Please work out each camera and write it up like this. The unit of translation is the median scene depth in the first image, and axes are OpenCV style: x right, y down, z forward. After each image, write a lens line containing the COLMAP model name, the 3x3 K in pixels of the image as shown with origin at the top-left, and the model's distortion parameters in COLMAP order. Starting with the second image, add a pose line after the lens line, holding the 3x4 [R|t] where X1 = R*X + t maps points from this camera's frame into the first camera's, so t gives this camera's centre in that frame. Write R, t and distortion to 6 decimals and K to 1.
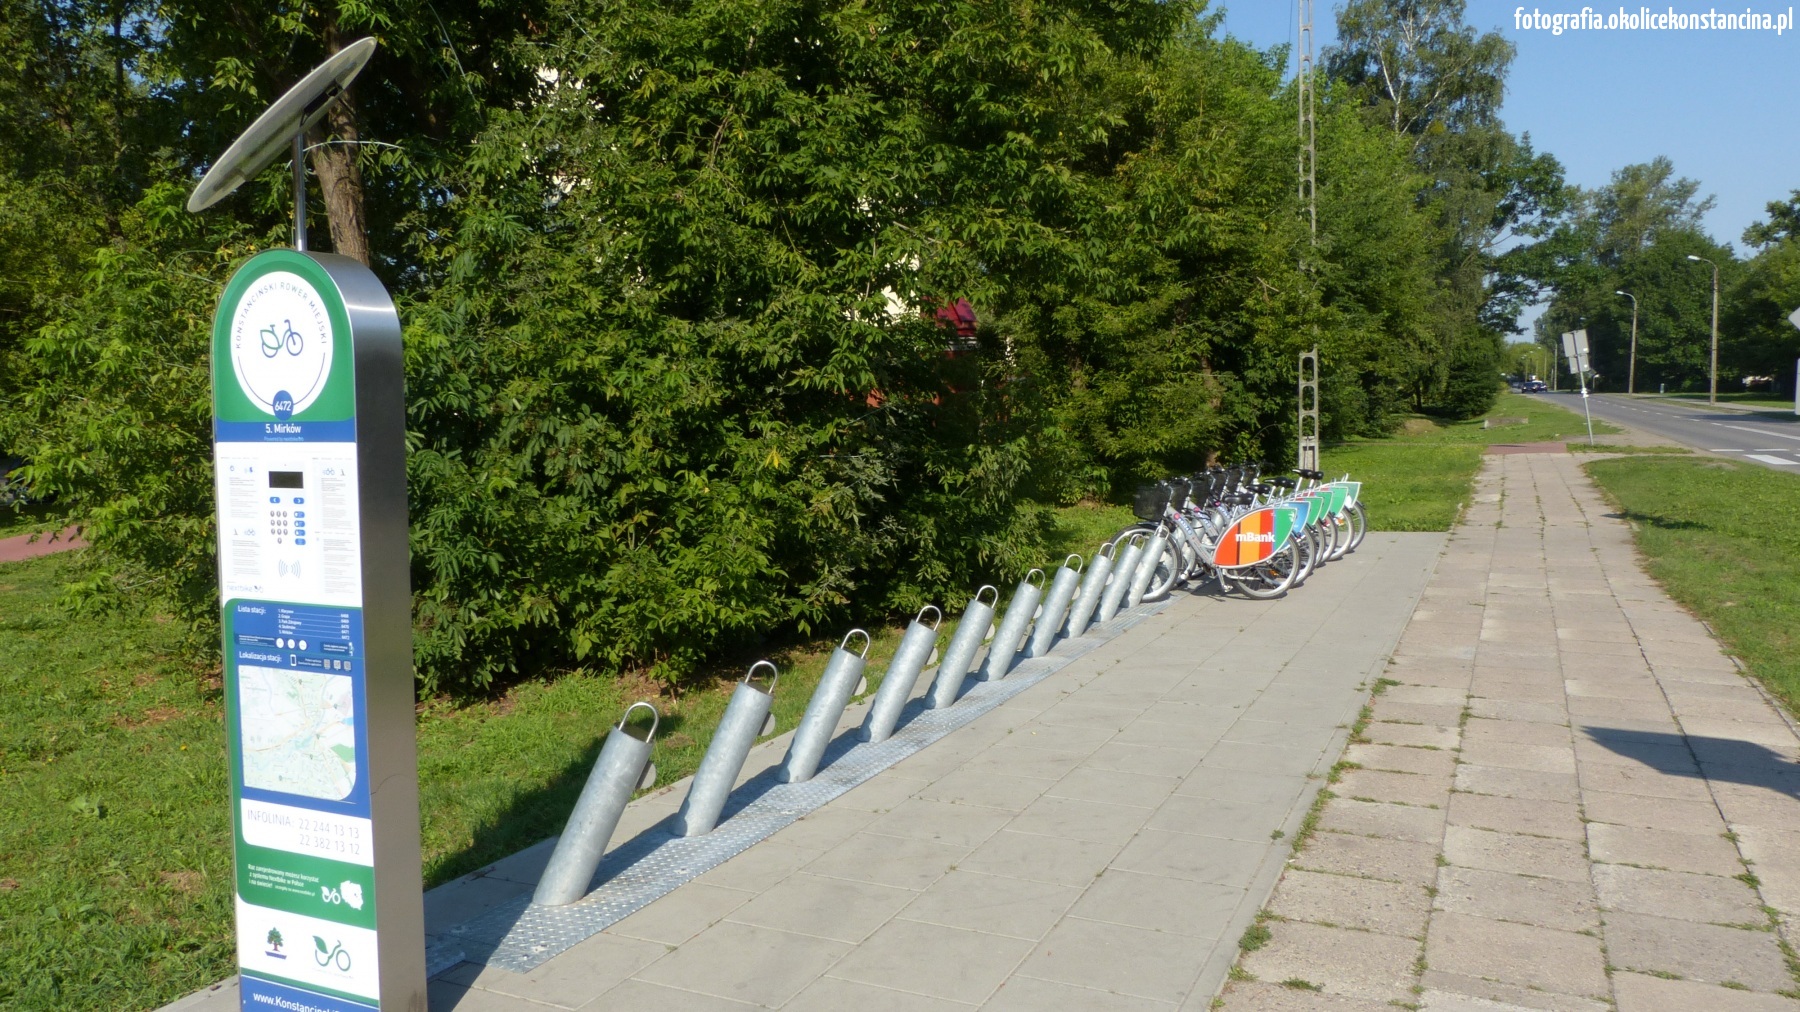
lens RADIAL K [[1365.5, 0, 864.4], [0, 1365.5, 504.9], [0, 0, 1]] dist [-0.035017, 0.028768]
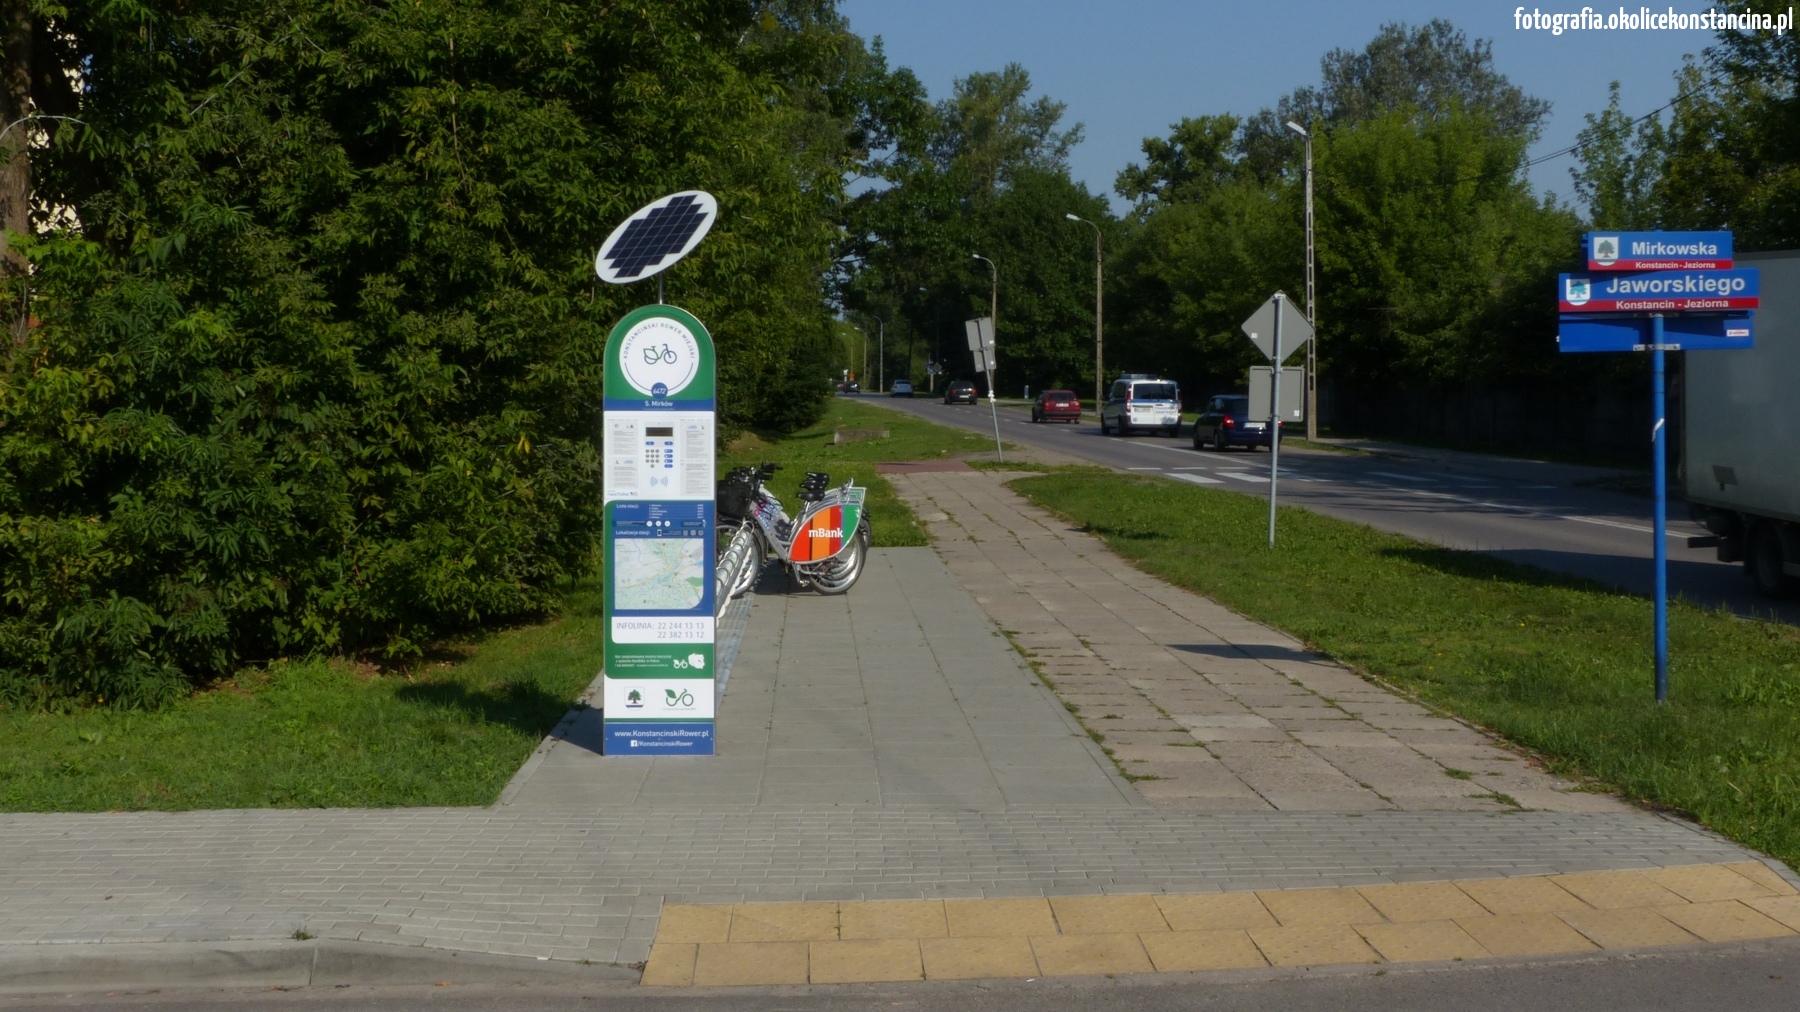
lens RADIAL K [[2338.7, 0, 903.5], [0, 2338.7, 507.0], [0, 0, 1]] dist [-0.114635, 0.000000]
pose [[0.883635, -0.004238, 0.468156, -0.206334], [0.018448, 0.999498, -0.025772, 0.021662], [-0.467812, 0.031410, 0.883270, -0.244770]]
